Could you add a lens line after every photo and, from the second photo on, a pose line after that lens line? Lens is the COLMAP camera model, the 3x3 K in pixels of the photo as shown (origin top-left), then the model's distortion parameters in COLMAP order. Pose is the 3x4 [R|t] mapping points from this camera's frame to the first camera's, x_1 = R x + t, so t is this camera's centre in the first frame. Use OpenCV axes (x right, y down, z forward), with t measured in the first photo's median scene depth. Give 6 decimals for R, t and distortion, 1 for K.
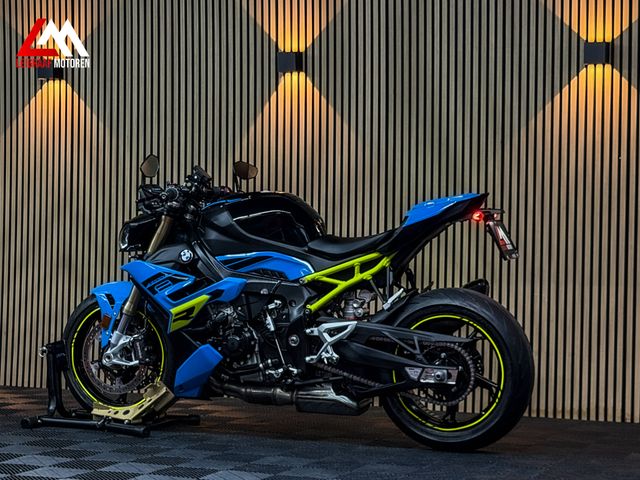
lens RADIAL K [[1427.6, 0, 350.2], [0, 1427.6, 240.5], [0, 0, 1]] dist [0.091926, 0.533089]
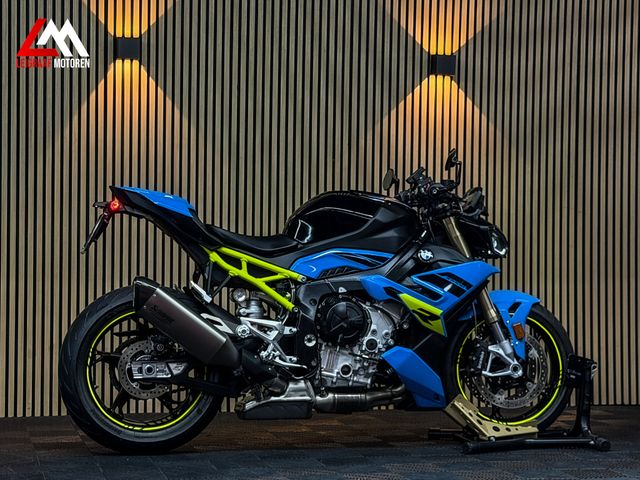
lens RADIAL K [[1406.7, 0, 320.0], [0, 1406.7, 240.0], [0, 0, 1]] dist [0.102080, 0.440054]
pose [[0.807493, -0.001866, 0.589874, -0.615902], [0.003803, 0.999991, -0.002042, 0.001725], [-0.589865, 0.003892, 0.807493, 0.244562]]
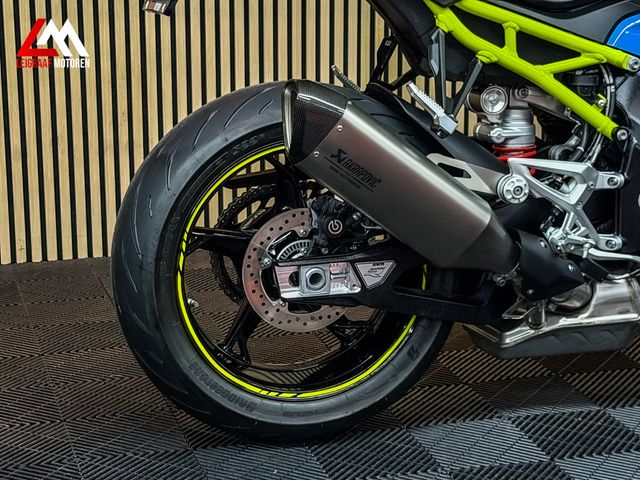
lens RADIAL K [[1406.7, 0, 320.0], [0, 1406.7, 240.0], [0, 0, 1]] dist [0.102080, 0.440054]
pose [[0.782651, -0.159344, 0.601719, -0.411514], [0.006525, 0.968726, 0.248045, -0.030378], [-0.622426, -0.190207, 0.759215, 0.737248]]
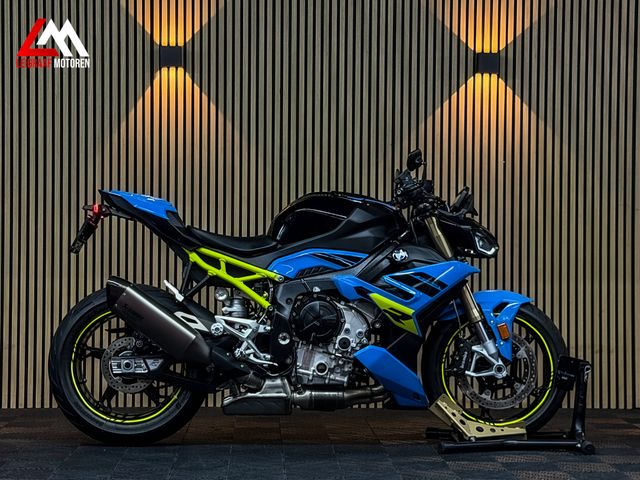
lens RADIAL K [[1393.9, 0, 320.2], [0, 1393.9, 232.5], [0, 0, 1]] dist [0.095866, 0.419101]
pose [[0.909092, -0.004594, 0.416571, -0.441407], [0.007253, 0.999962, -0.004800, -0.000961], [-0.416533, 0.007386, 0.909091, 0.129787]]
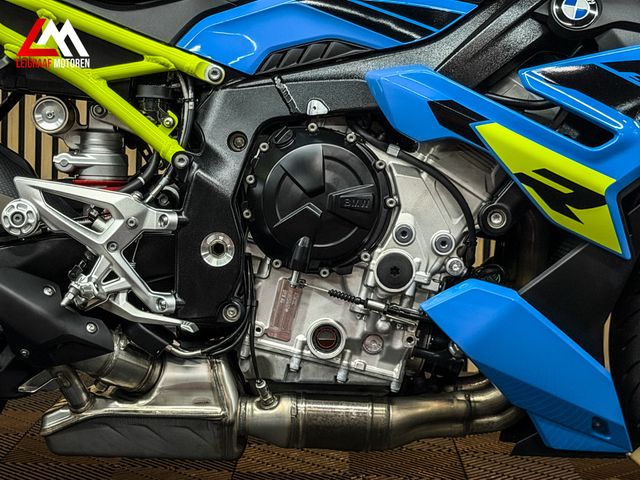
lens RADIAL K [[1393.9, 0, 320.2], [0, 1393.9, 232.5], [0, 0, 1]] dist [0.095866, 0.419101]
pose [[0.929487, -0.019560, 0.368335, -0.163863], [-0.019095, 0.994702, 0.101009, 0.029526], [-0.368359, -0.100920, 0.924190, 0.700154]]
